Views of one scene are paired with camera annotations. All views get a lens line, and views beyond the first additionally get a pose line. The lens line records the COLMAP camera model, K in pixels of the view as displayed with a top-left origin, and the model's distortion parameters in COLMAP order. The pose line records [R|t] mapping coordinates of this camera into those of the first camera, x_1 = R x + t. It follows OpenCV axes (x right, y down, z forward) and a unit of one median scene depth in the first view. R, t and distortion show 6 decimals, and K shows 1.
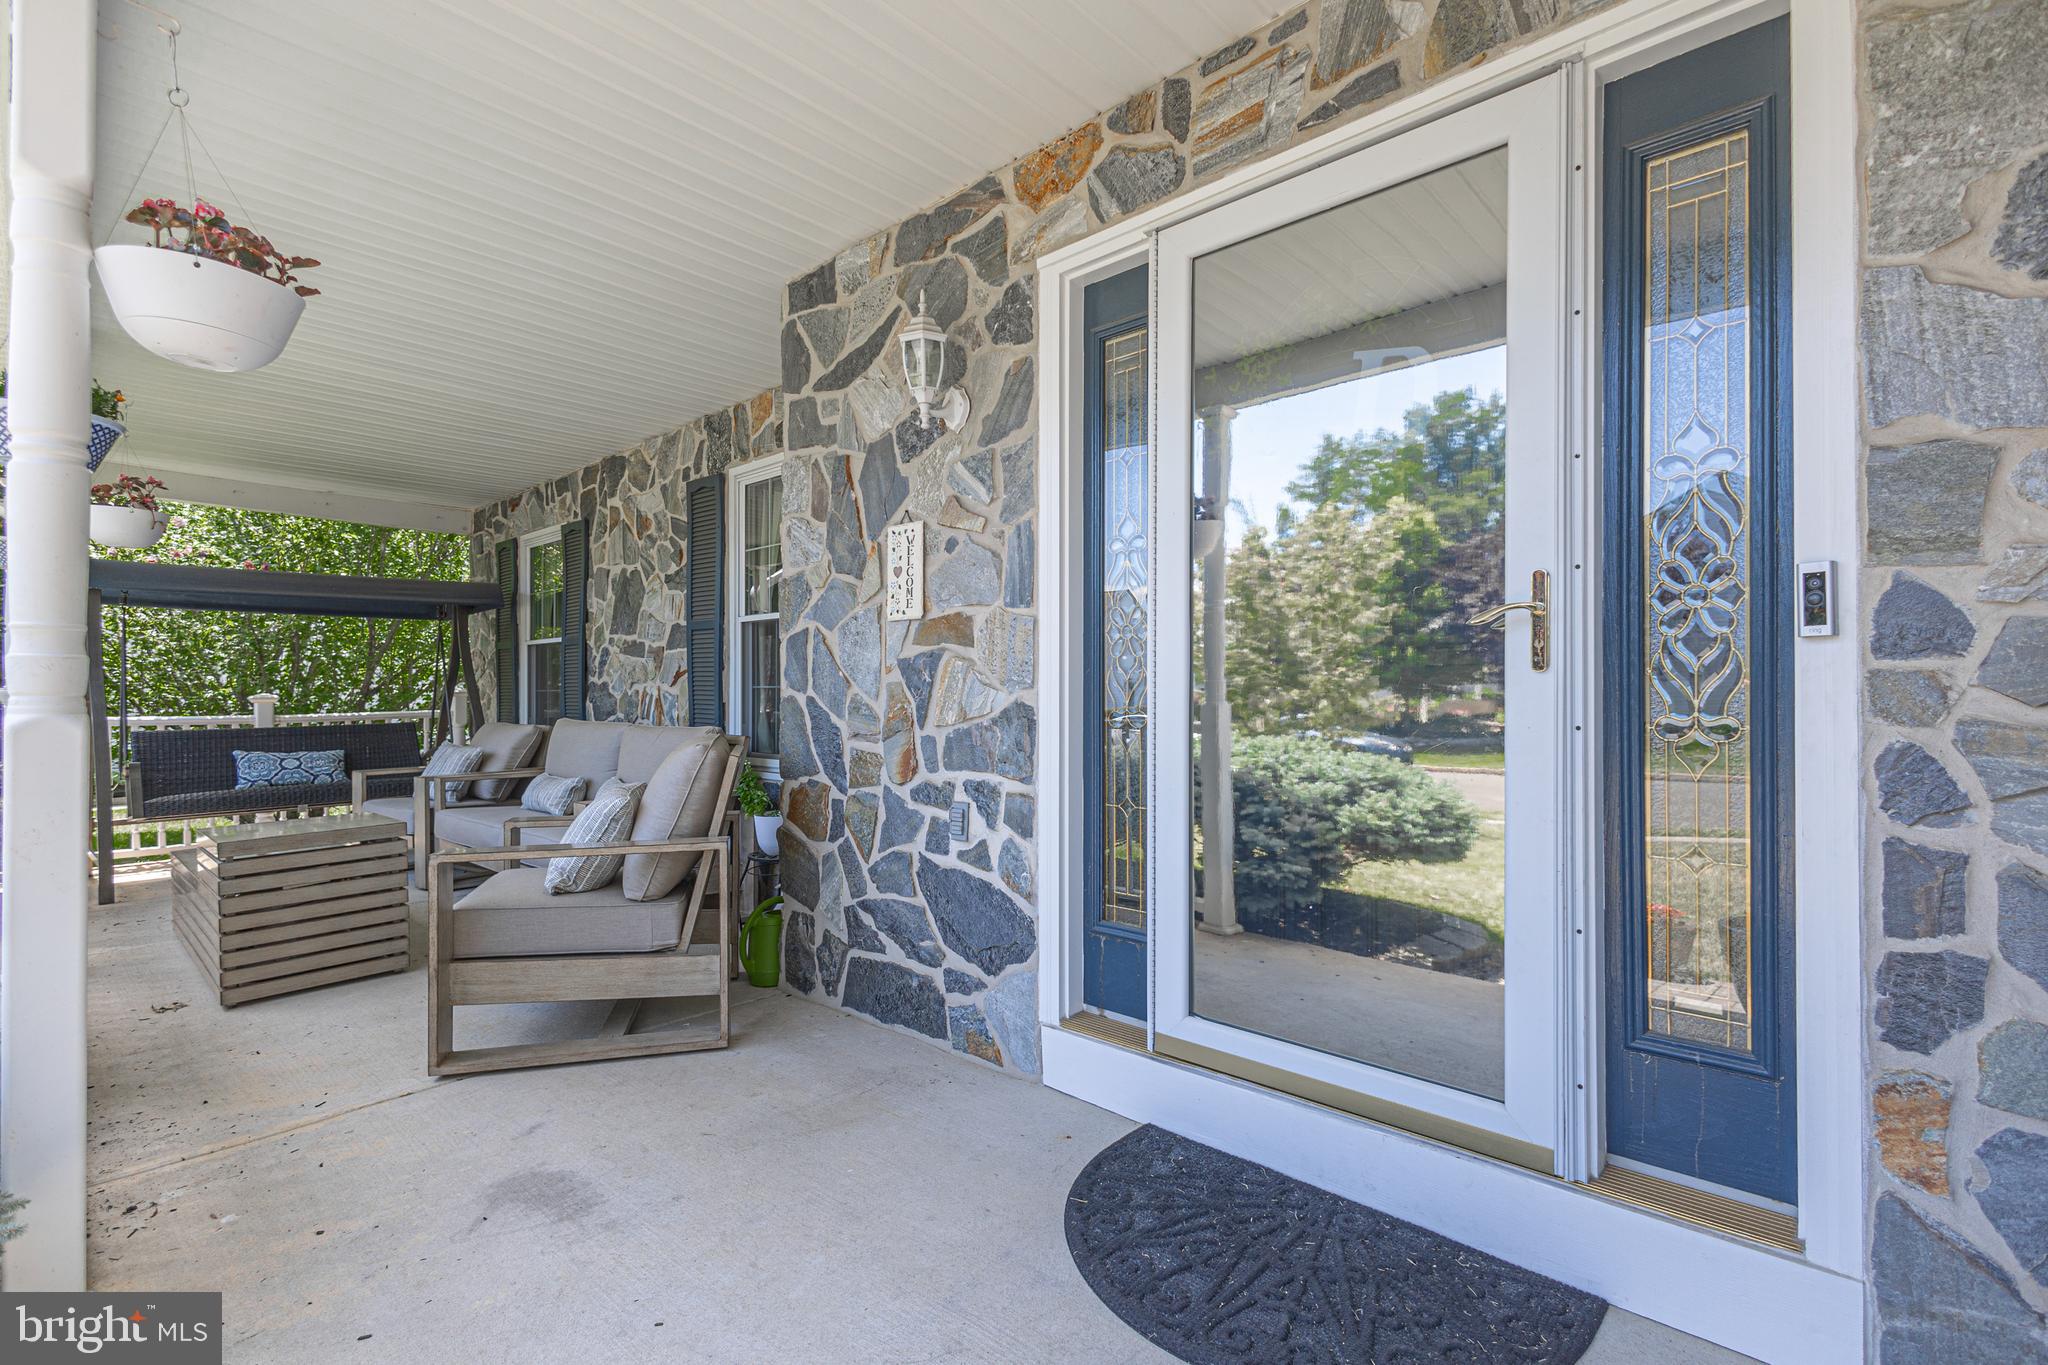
lens RADIAL K [[962.1, 0, 1023.2], [0, 962.1, 692.9], [0, 0, 1]] dist [-0.000355, 0.000111]
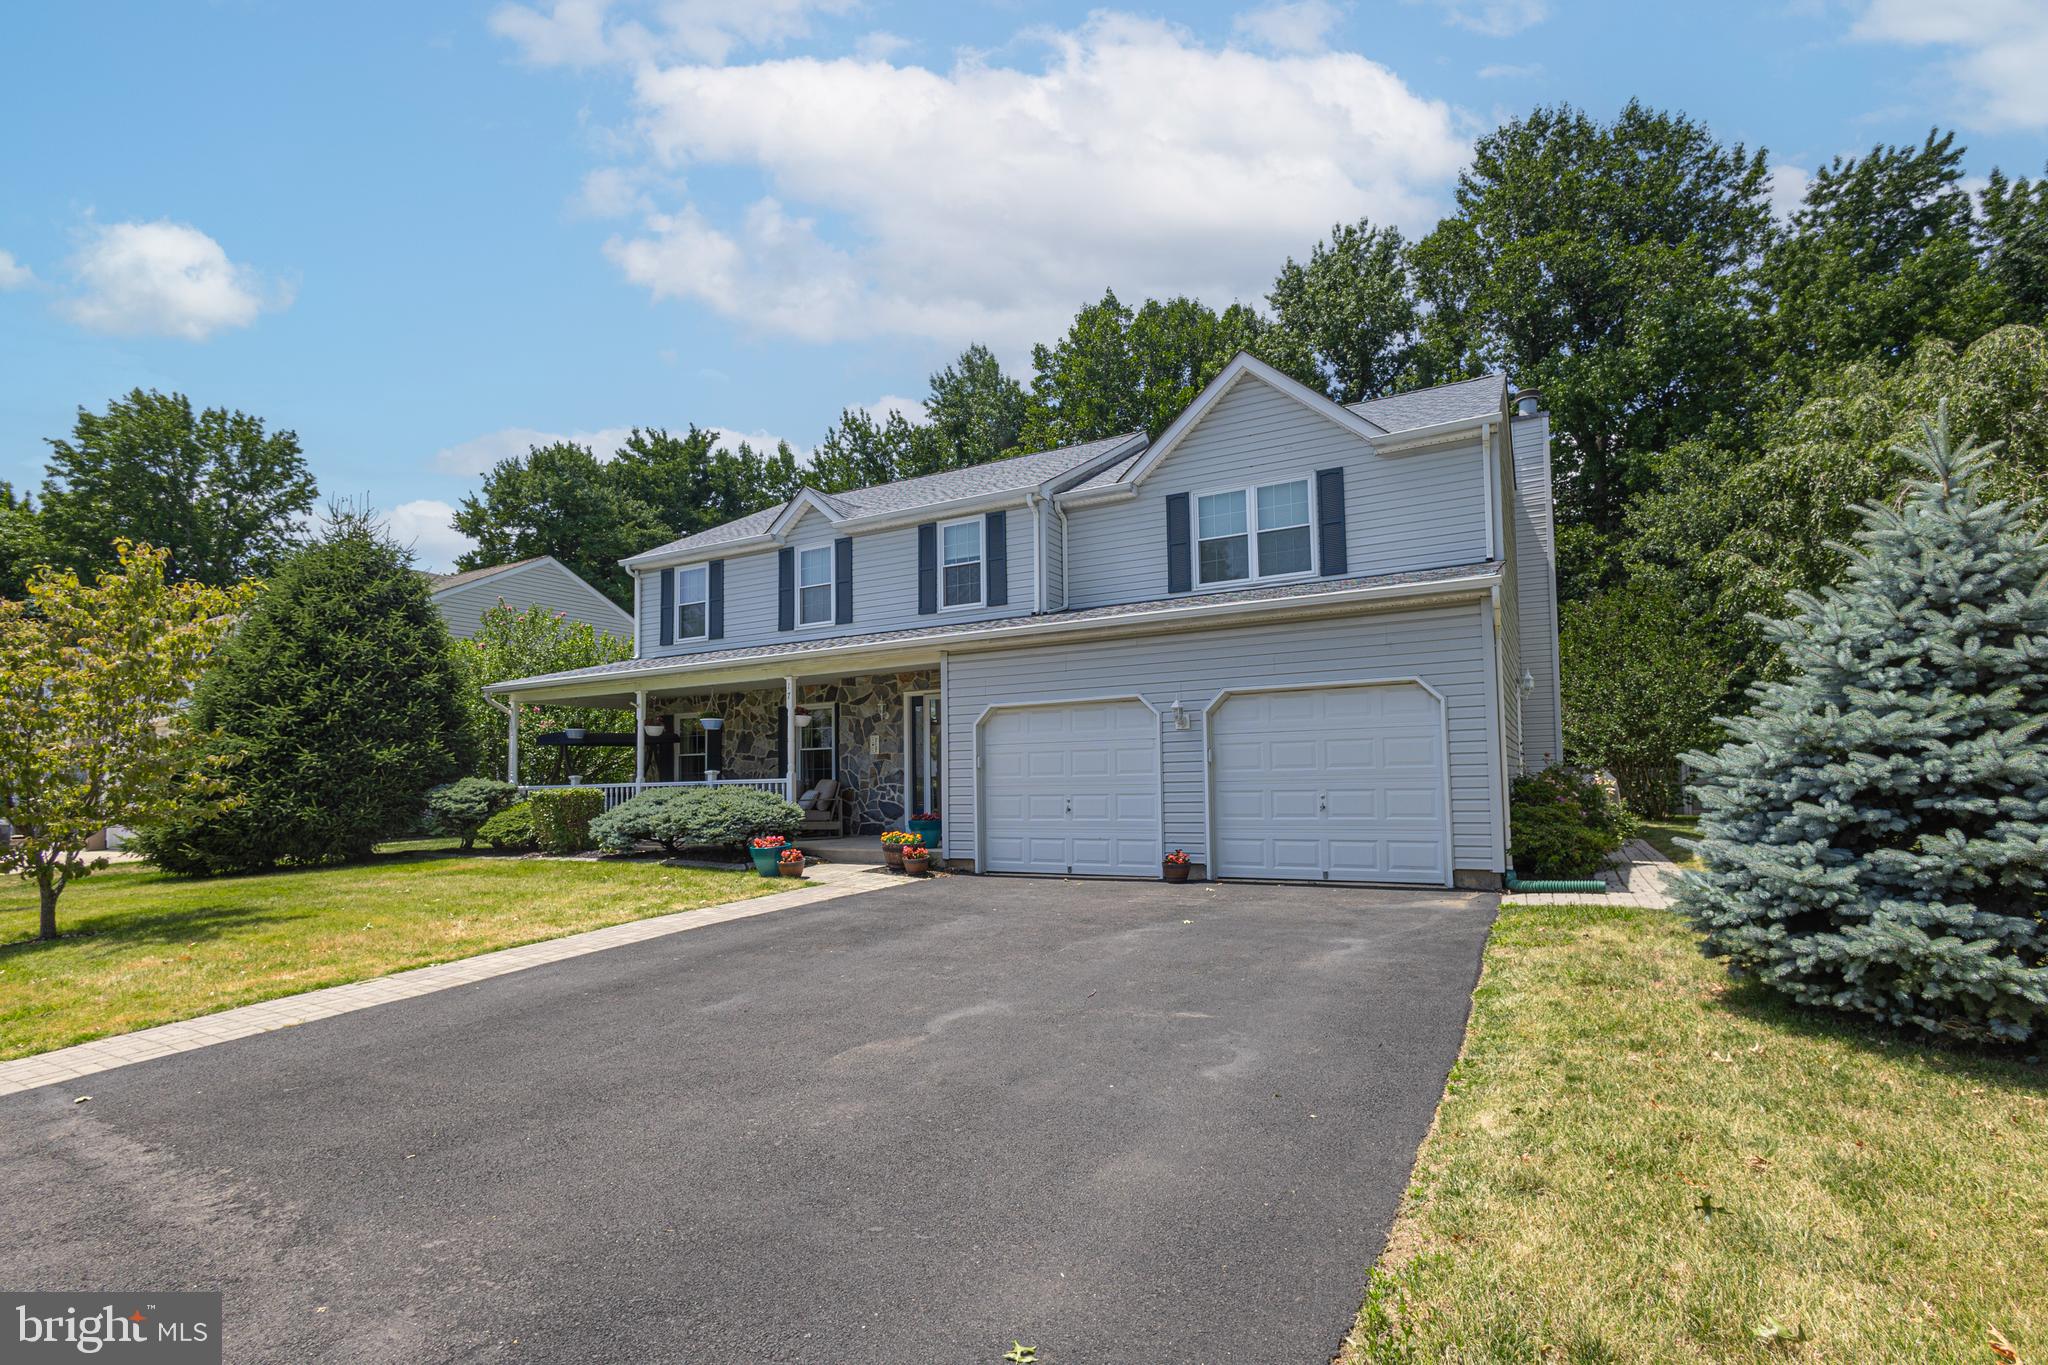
lens RADIAL K [[939.3, 0, 1057.5], [0, 939.3, 725.6], [0, 0, 1]] dist [0.000644, -0.000230]
pose [[0.956290, -0.005151, 0.292376, -0.360143], [0.020822, 0.998506, -0.050513, 0.023618], [-0.291679, 0.054393, 0.954968, -2.229492]]
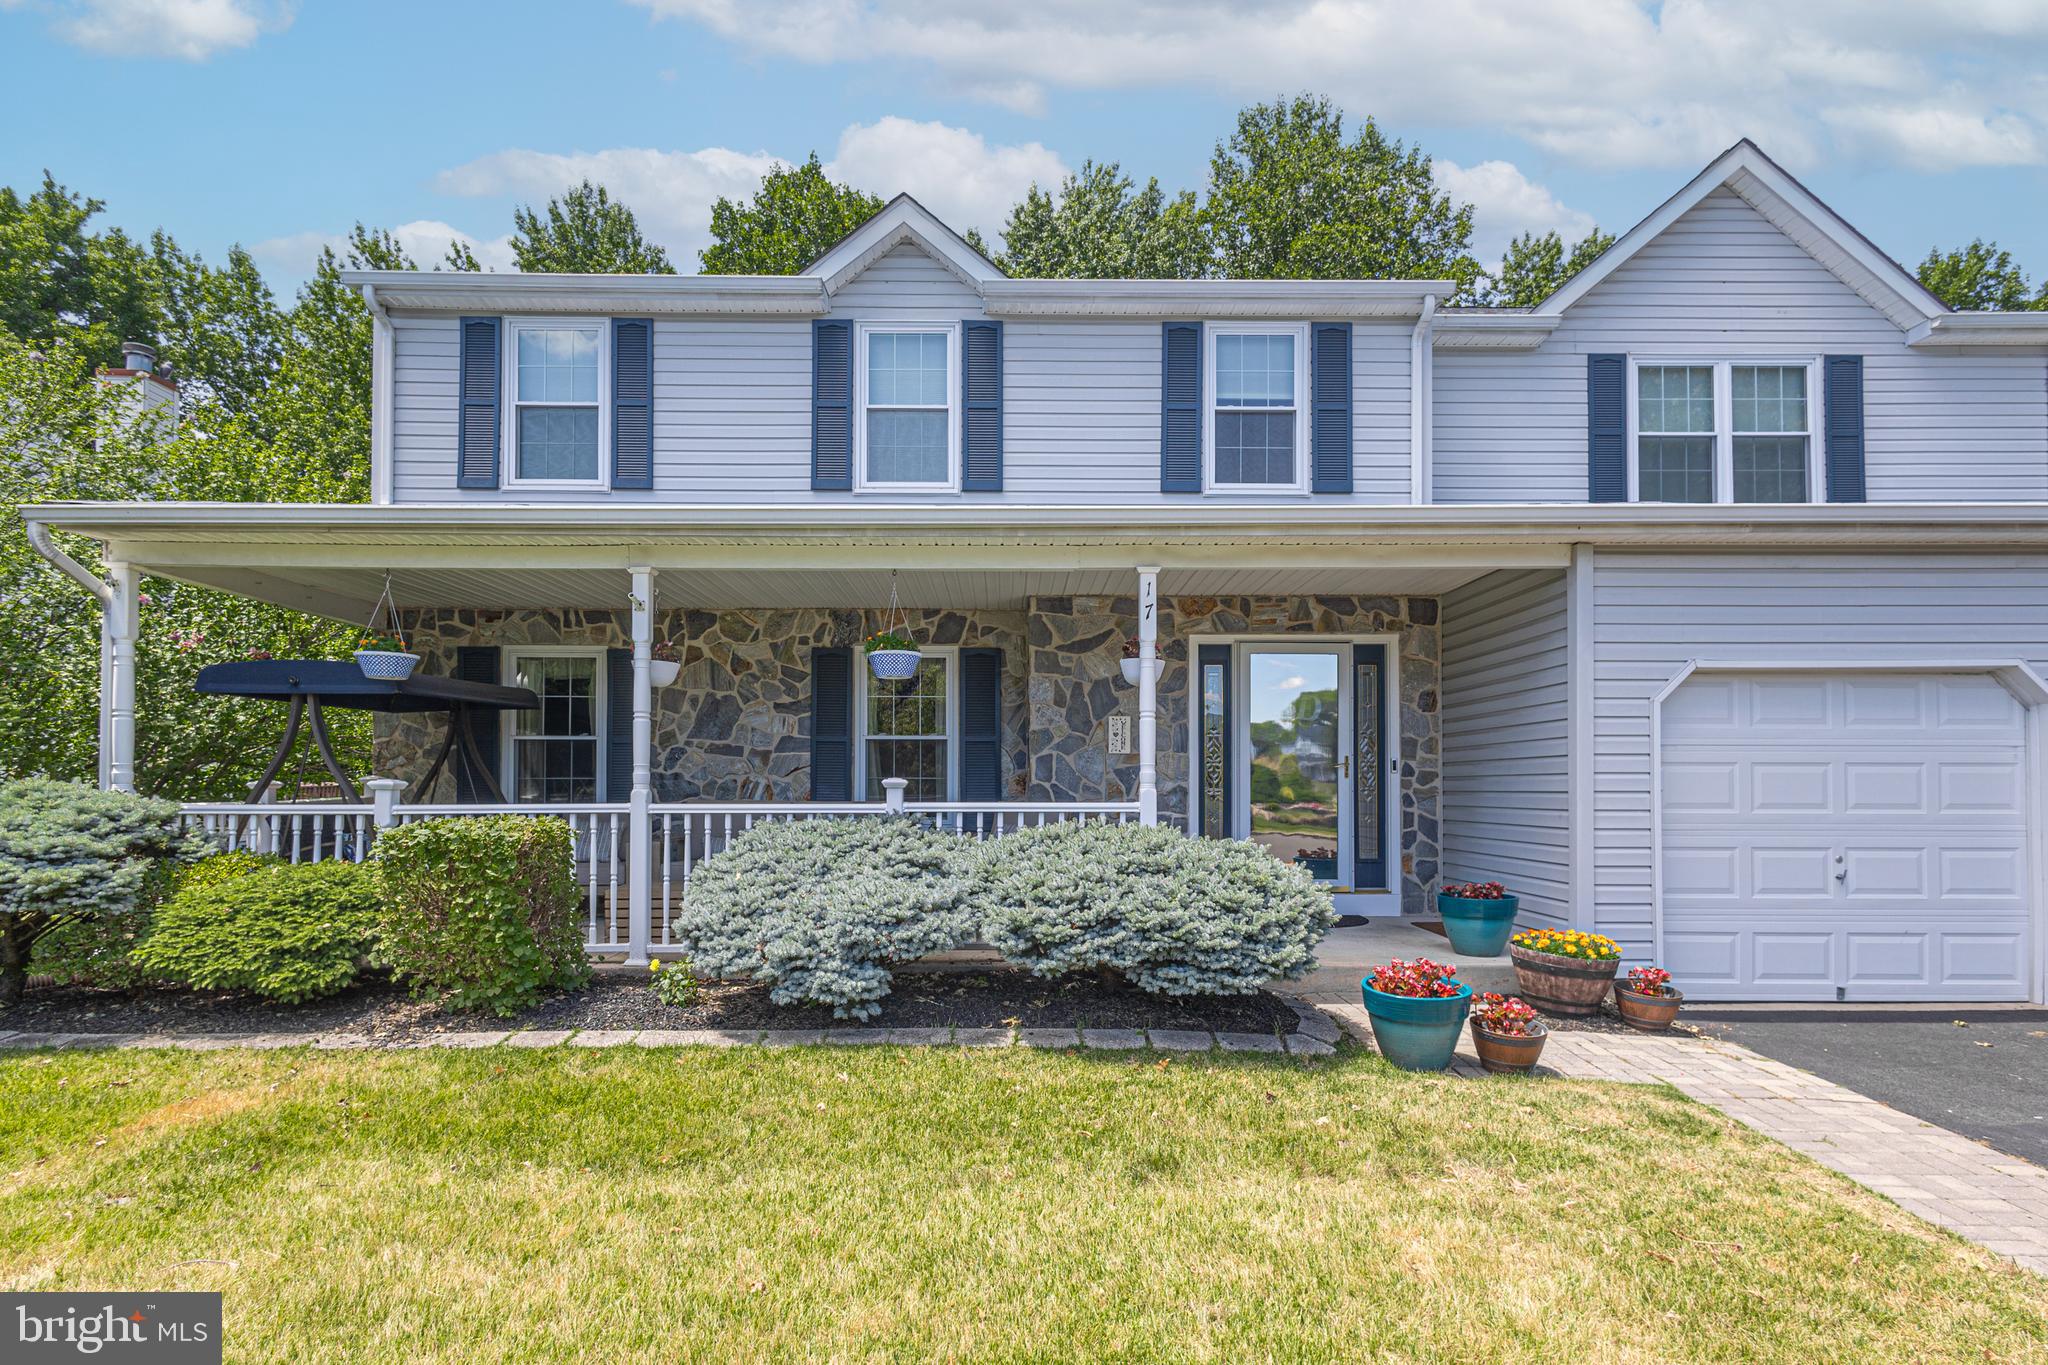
lens RADIAL K [[999.8, 0, 1026.0], [0, 999.8, 765.1], [0, 0, 1]] dist [0.008479, 0.000384]
pose [[0.710722, 0.013875, 0.703336, -1.202067], [-0.003289, 0.999860, -0.016401, -0.000567], [-0.703465, 0.009343, 0.710668, -0.394620]]
